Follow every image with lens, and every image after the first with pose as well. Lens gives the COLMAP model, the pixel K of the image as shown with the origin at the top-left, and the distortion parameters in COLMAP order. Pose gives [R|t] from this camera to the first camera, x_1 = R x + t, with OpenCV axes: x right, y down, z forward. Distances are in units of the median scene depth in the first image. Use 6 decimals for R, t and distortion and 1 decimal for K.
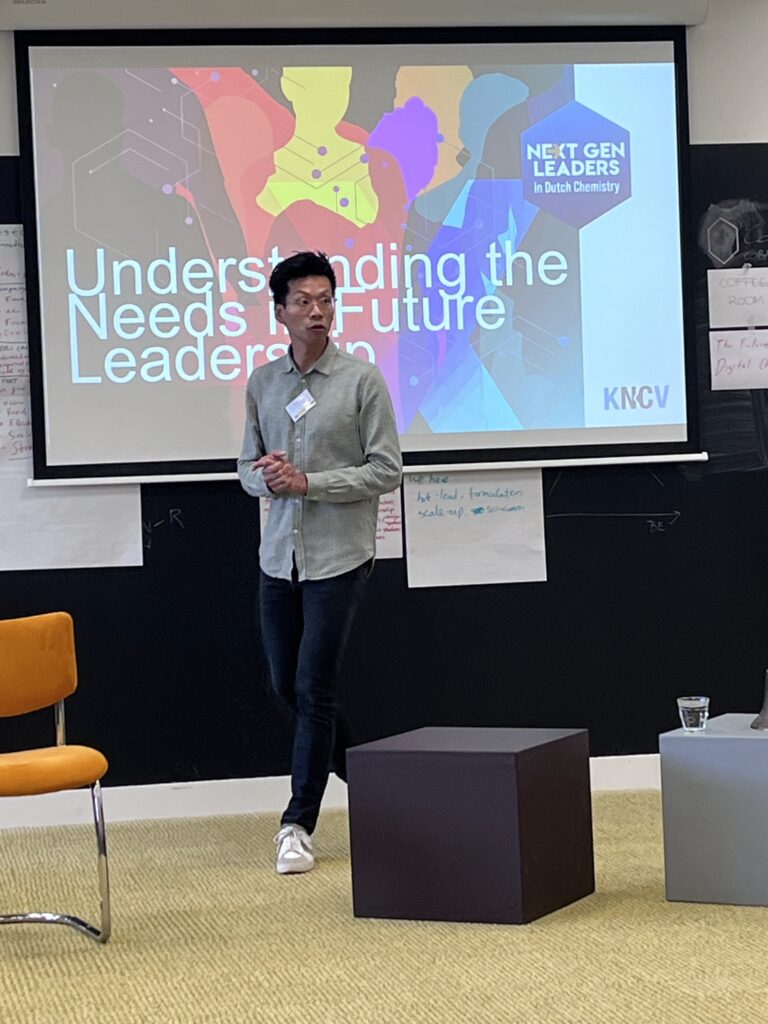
lens RADIAL K [[2674.5, 0, 350.3], [0, 2674.5, 516.9], [0, 0, 1]] dist [0.160140, 0.000000]
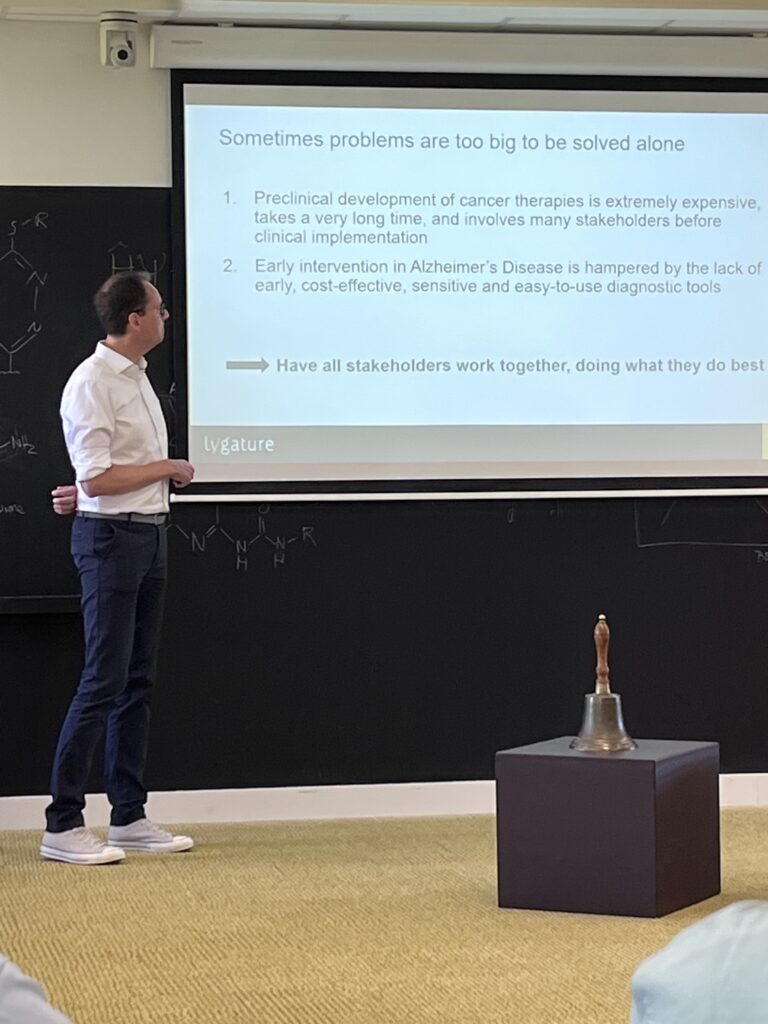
lens RADIAL K [[2759.0, 0, 377.9], [0, 2759.0, 546.8], [0, 0, 1]] dist [0.136300, 0.000000]
pose [[0.999581, 0.028328, -0.006010, -0.045173], [-0.028304, 0.999591, 0.003992, -0.000135], [0.006120, -0.003821, 0.999974, -0.120218]]
